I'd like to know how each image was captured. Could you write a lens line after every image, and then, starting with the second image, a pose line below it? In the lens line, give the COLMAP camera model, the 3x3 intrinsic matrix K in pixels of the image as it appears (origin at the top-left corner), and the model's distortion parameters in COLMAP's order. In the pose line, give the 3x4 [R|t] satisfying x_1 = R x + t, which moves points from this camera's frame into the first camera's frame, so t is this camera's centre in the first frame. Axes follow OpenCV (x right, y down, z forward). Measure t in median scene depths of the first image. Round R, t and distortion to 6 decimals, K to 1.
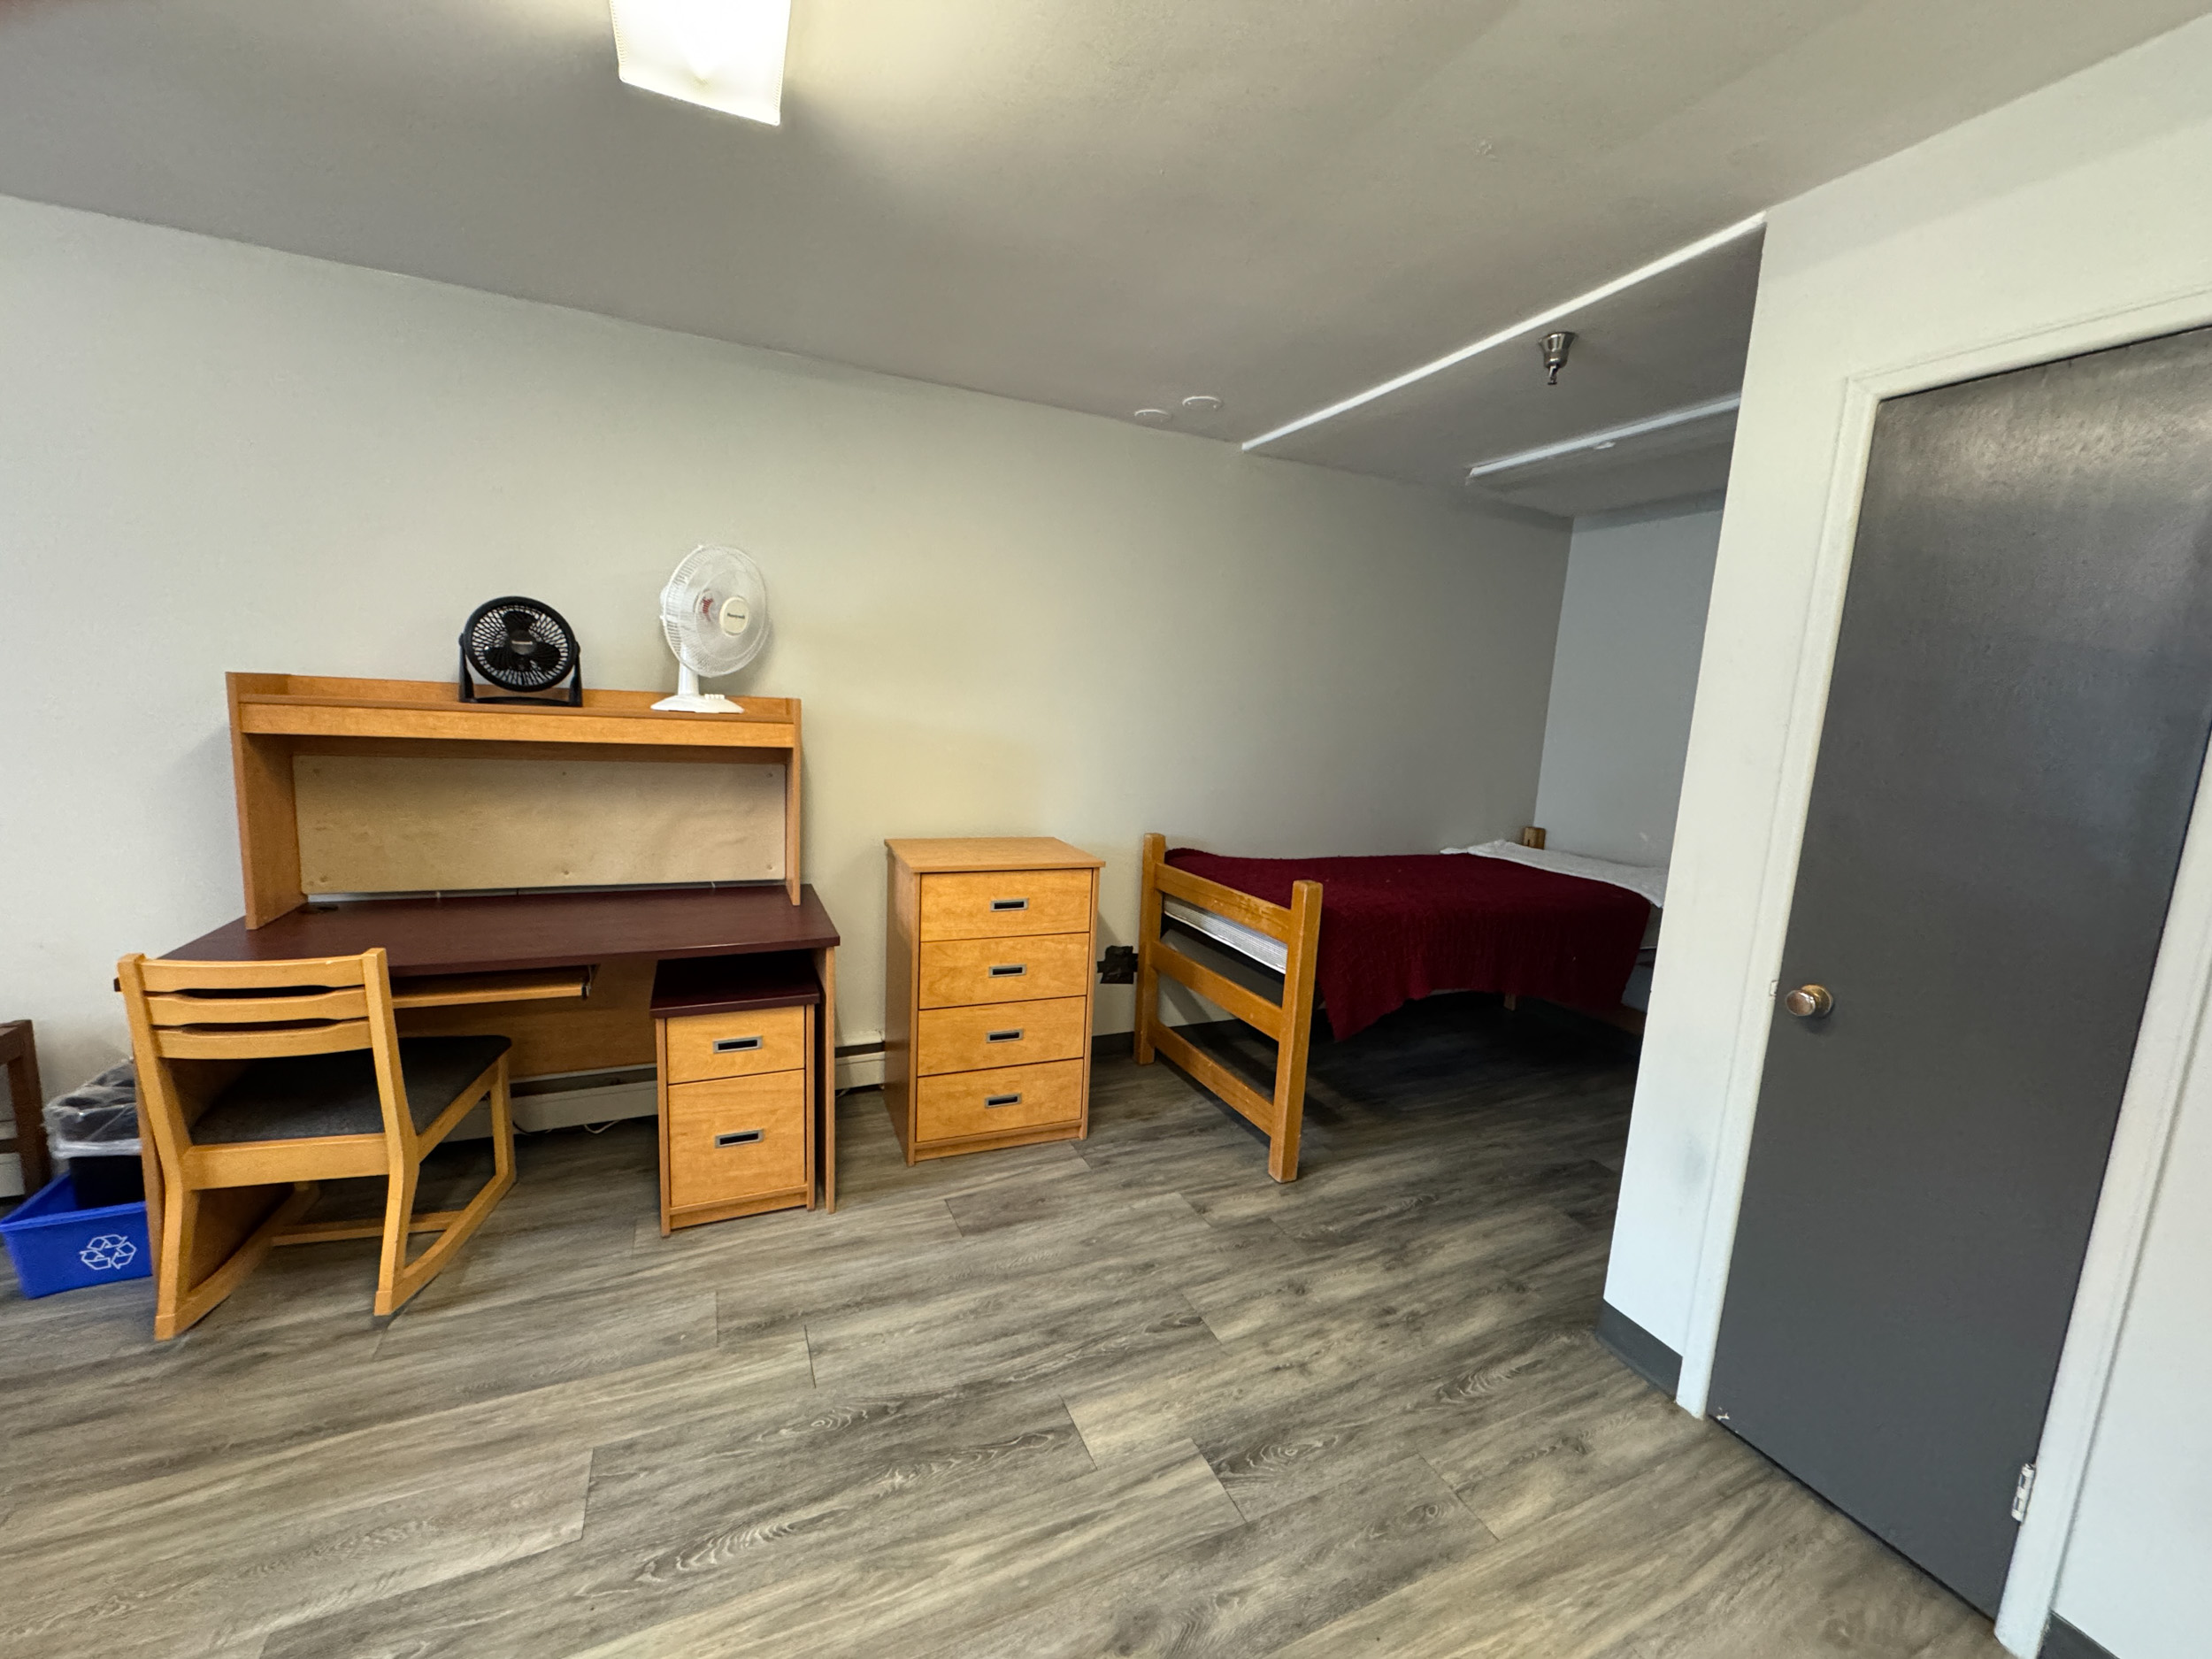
lens RADIAL K [[878.5, 0, 1104.7], [0, 878.5, 826.6], [0, 0, 1]] dist [-0.002608, 0.000612]
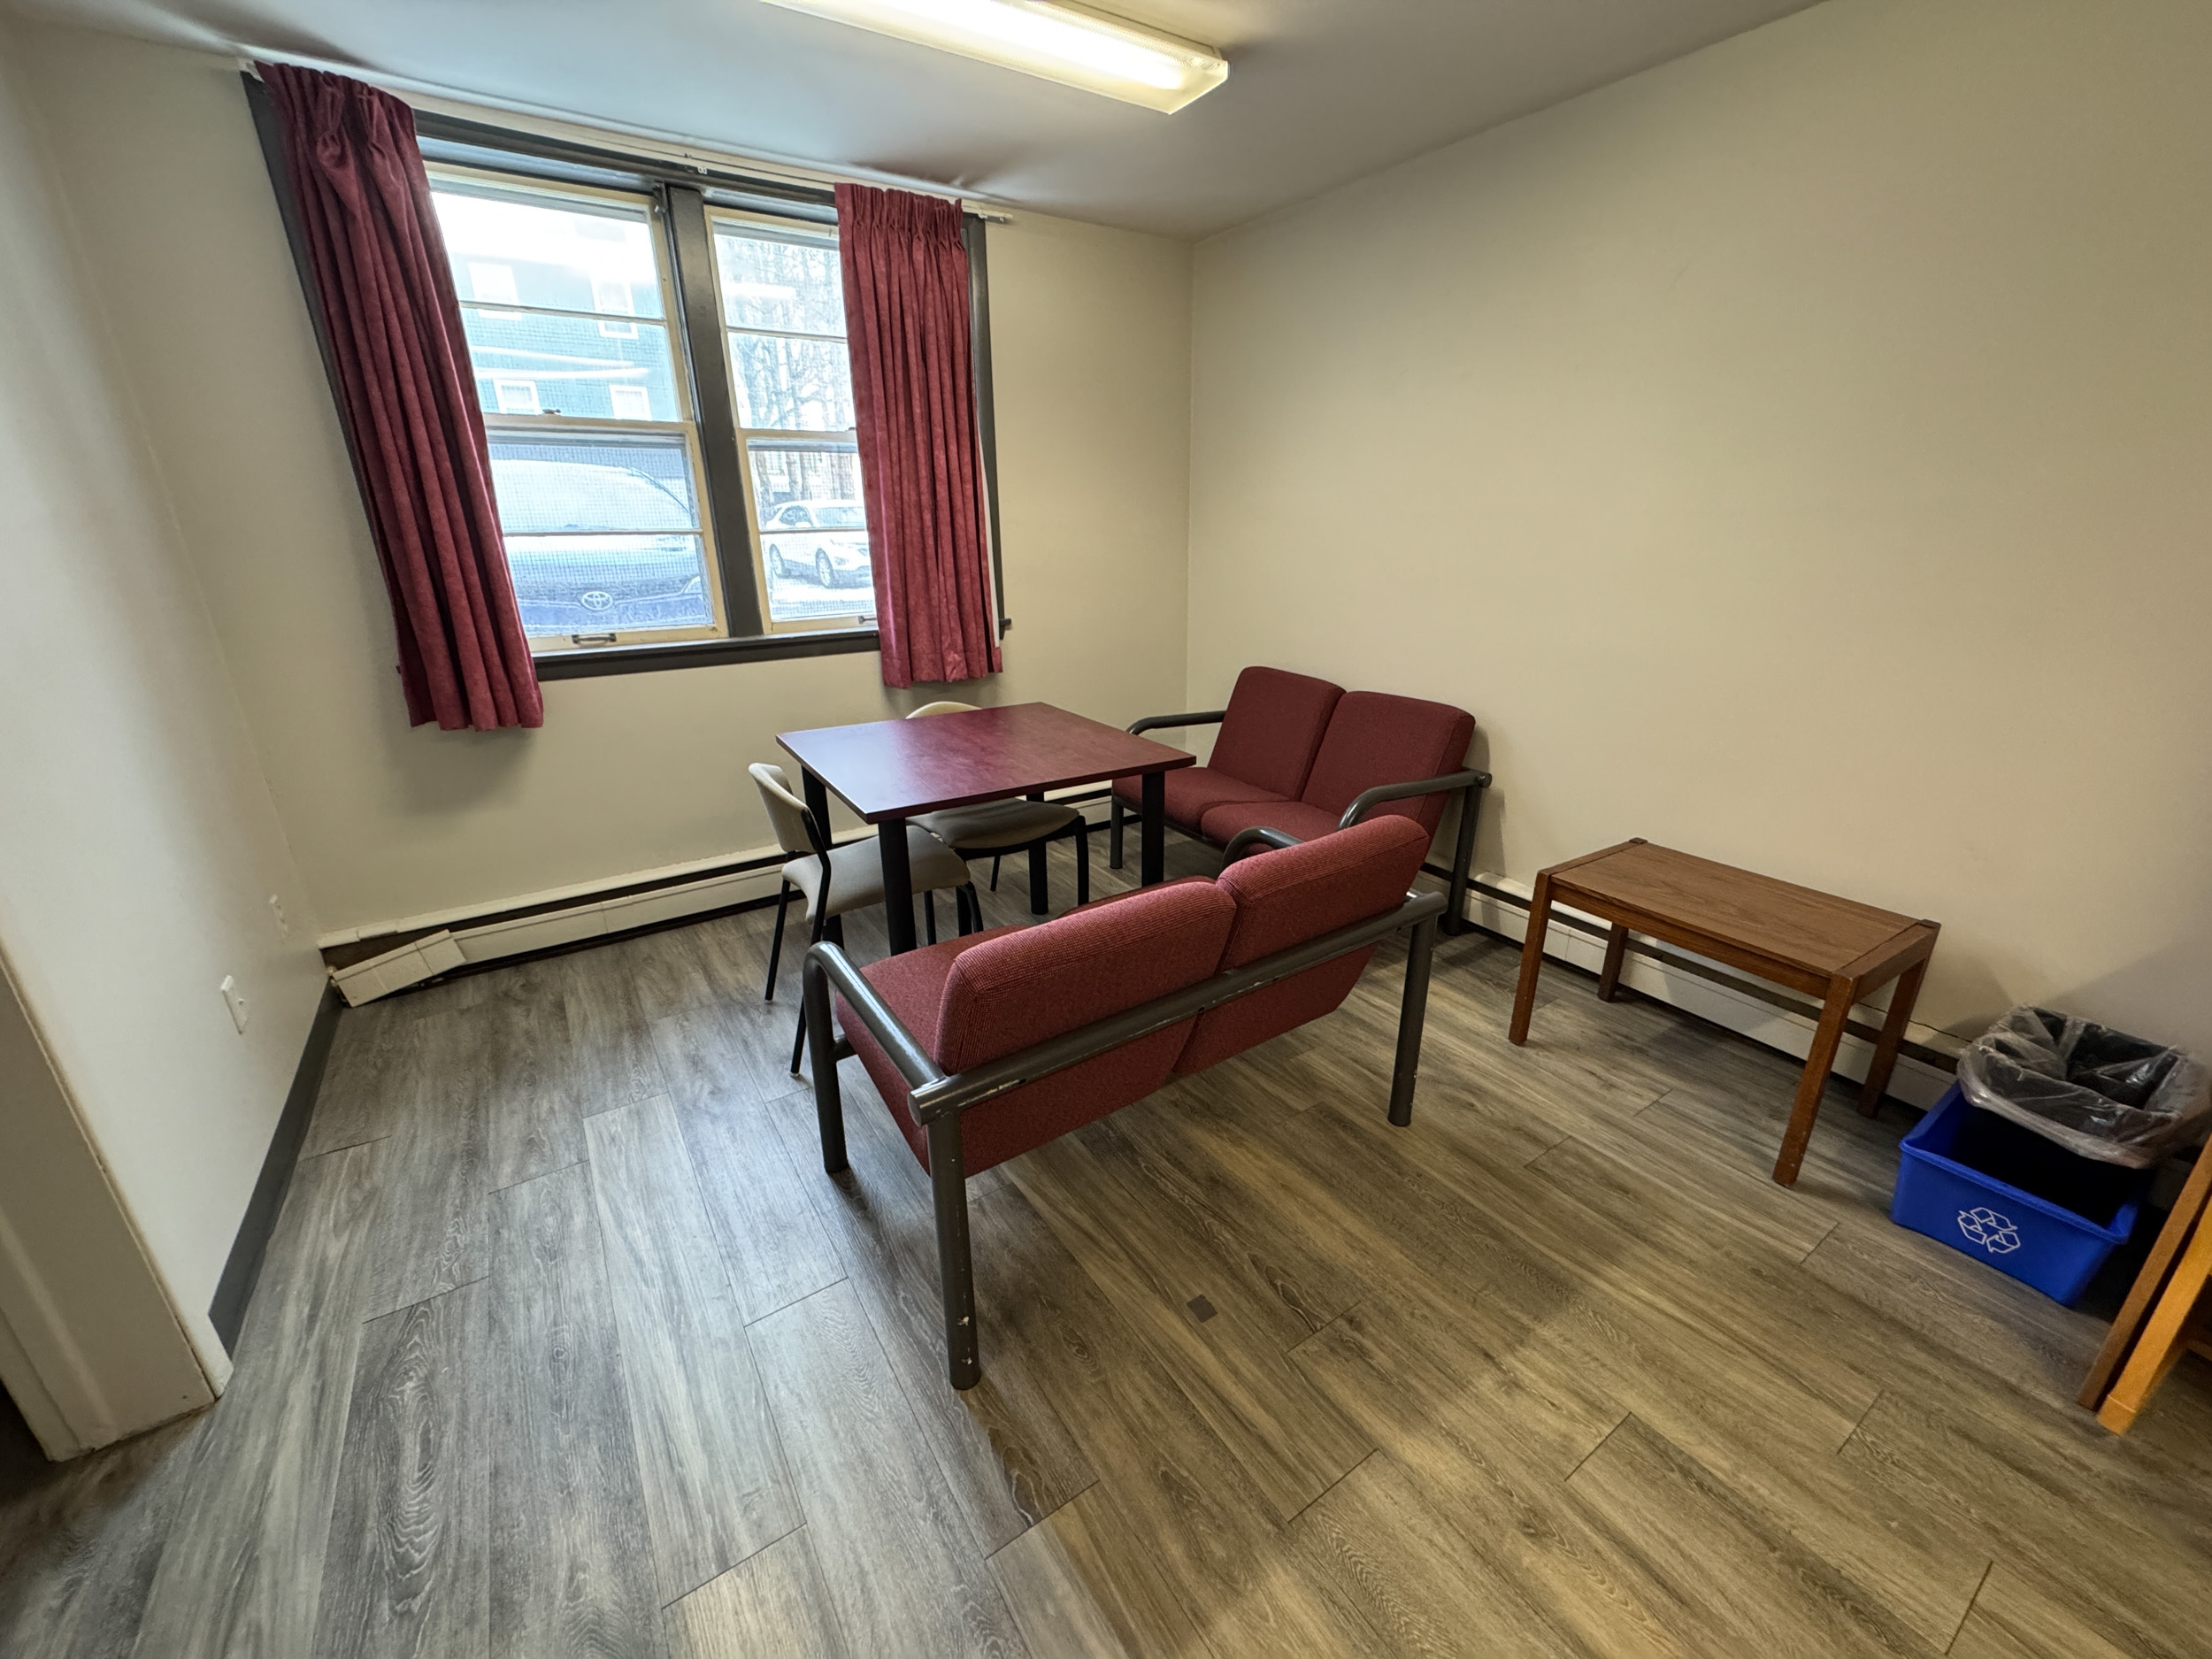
lens RADIAL K [[878.5, 0, 1104.7], [0, 878.5, 826.6], [0, 0, 1]] dist [-0.002608, 0.000612]
pose [[0.157468, 0.277219, -0.947815, -0.423442], [-0.123197, 0.957806, 0.259674, -0.006201], [0.979809, 0.075878, 0.184977, -0.028022]]
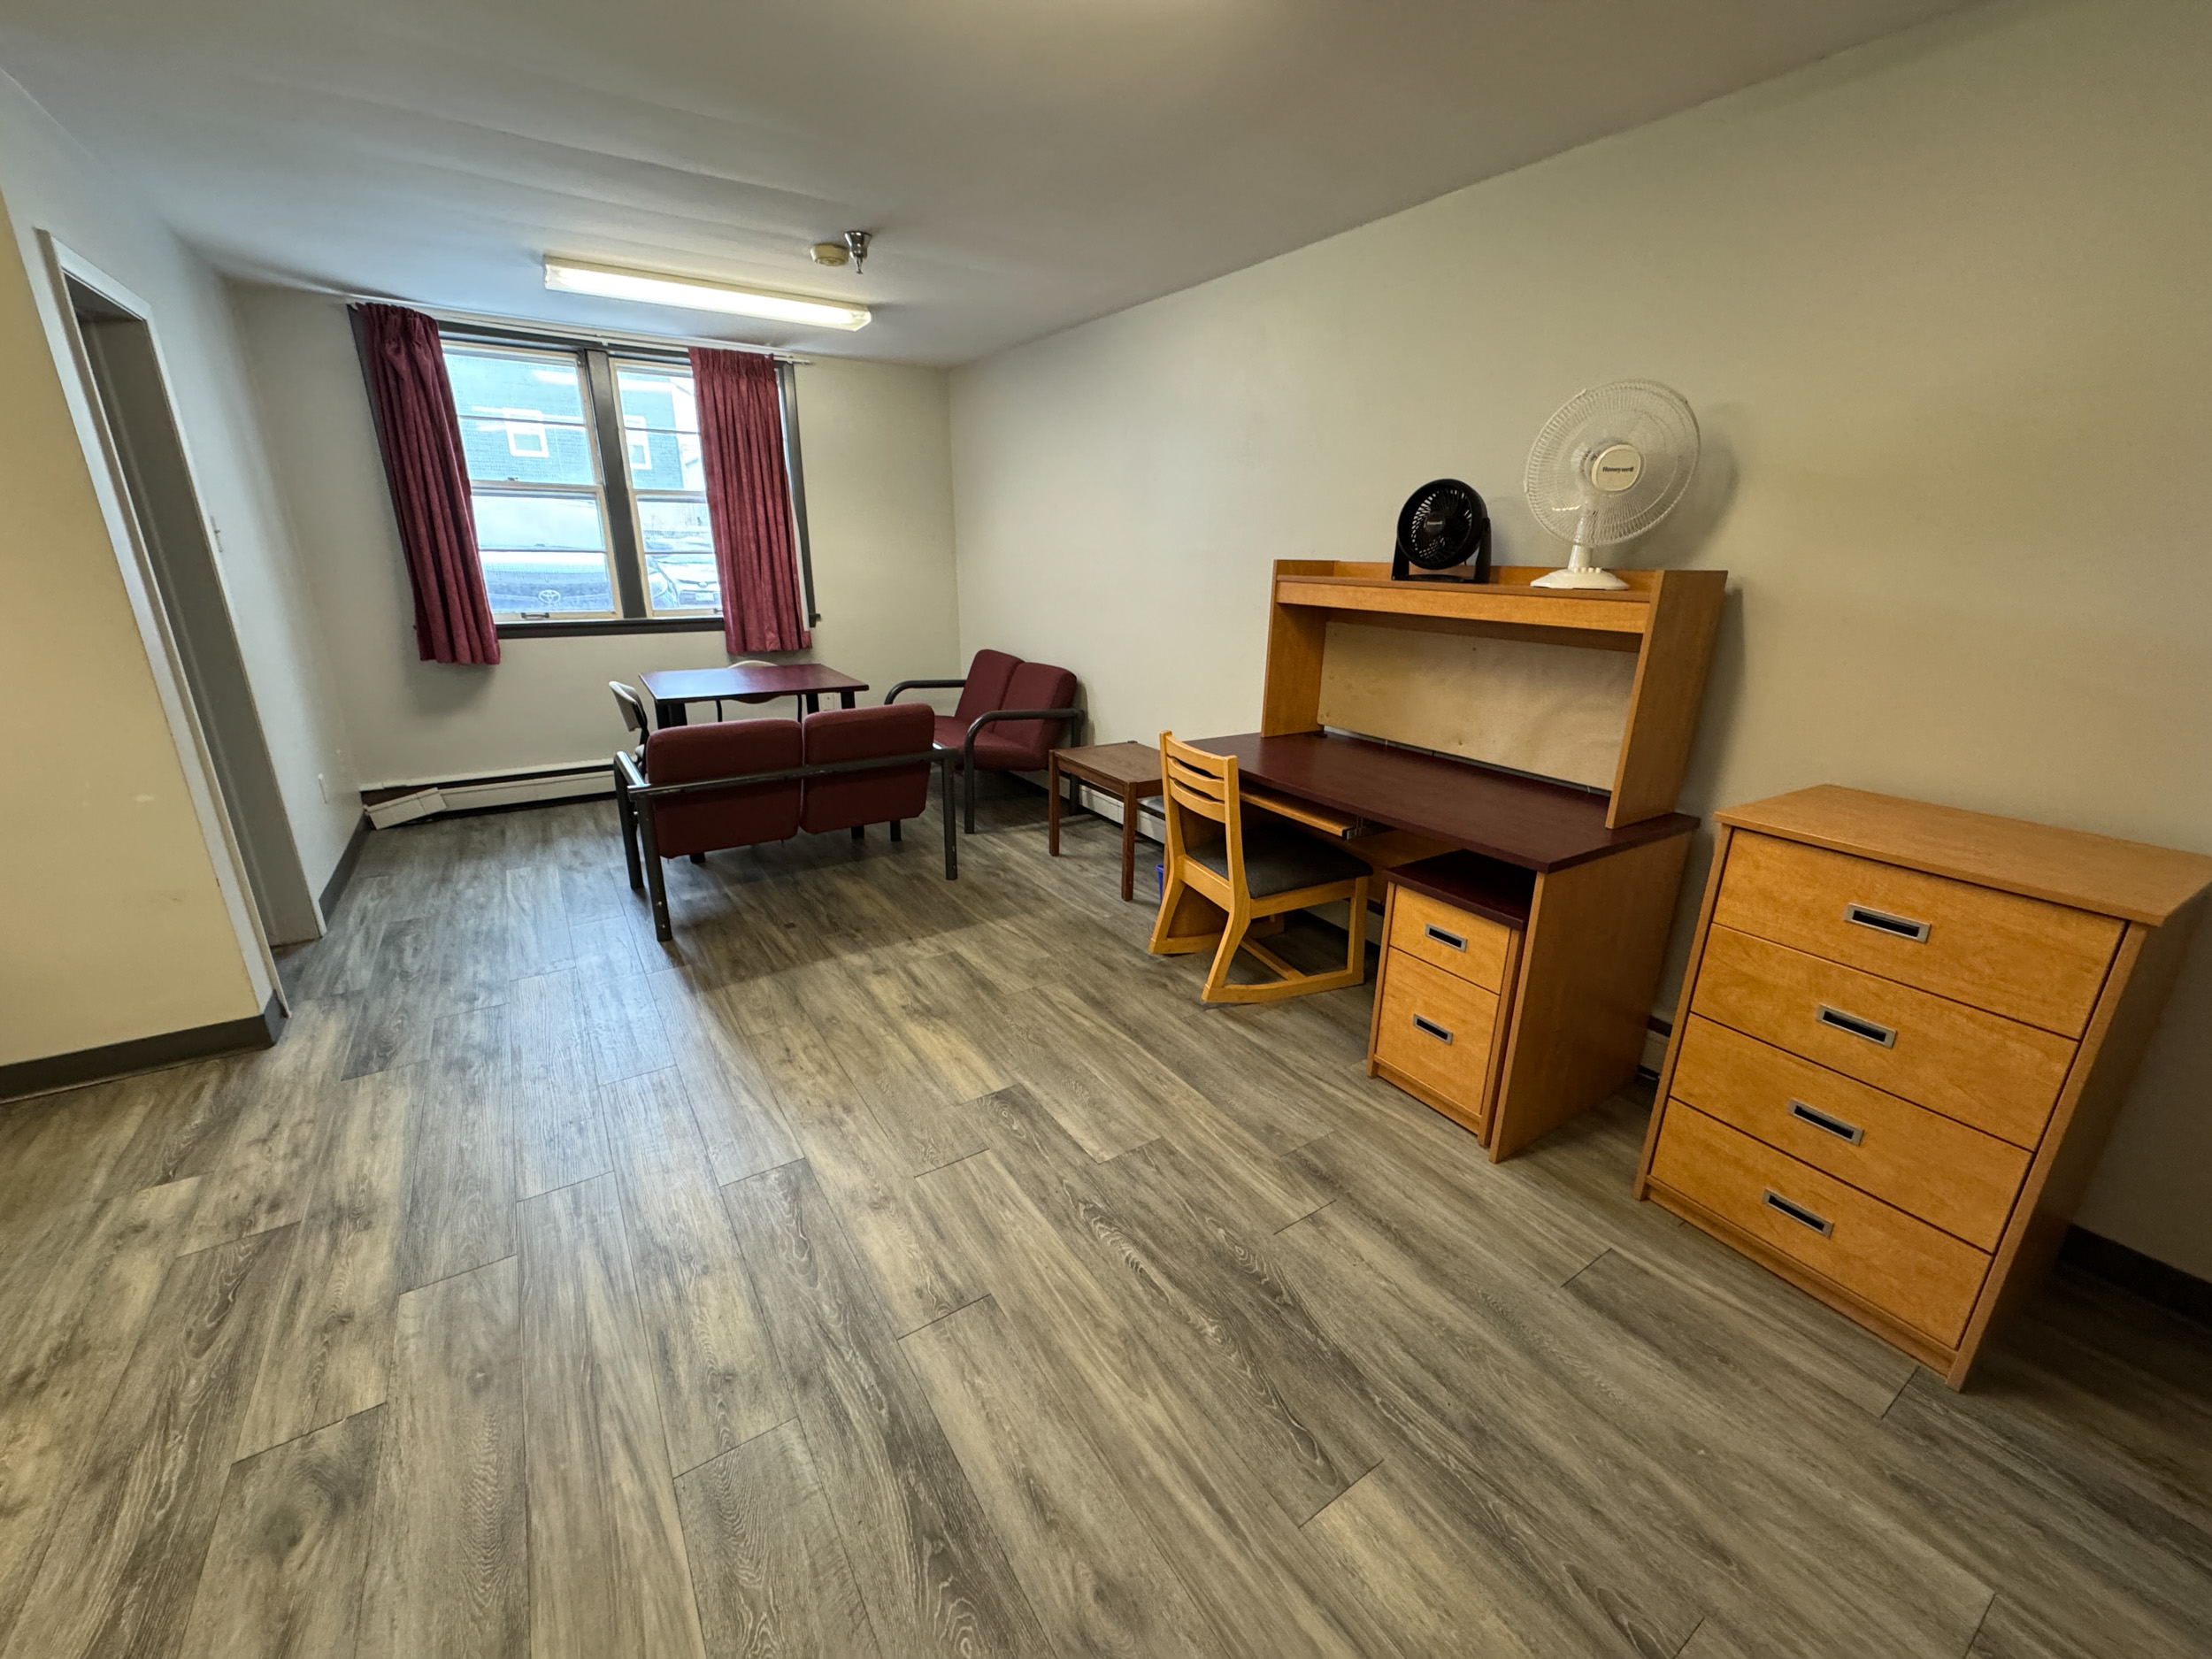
lens RADIAL K [[877.1, 0, 1104.4], [0, 877.1, 826.8], [0, 0, 1]] dist [-0.001113, -0.000182]
pose [[0.154367, 0.251576, -0.955448, 0.355429], [-0.145034, 0.962333, 0.229957, -0.031645], [0.977310, 0.103075, 0.185040, 0.374815]]
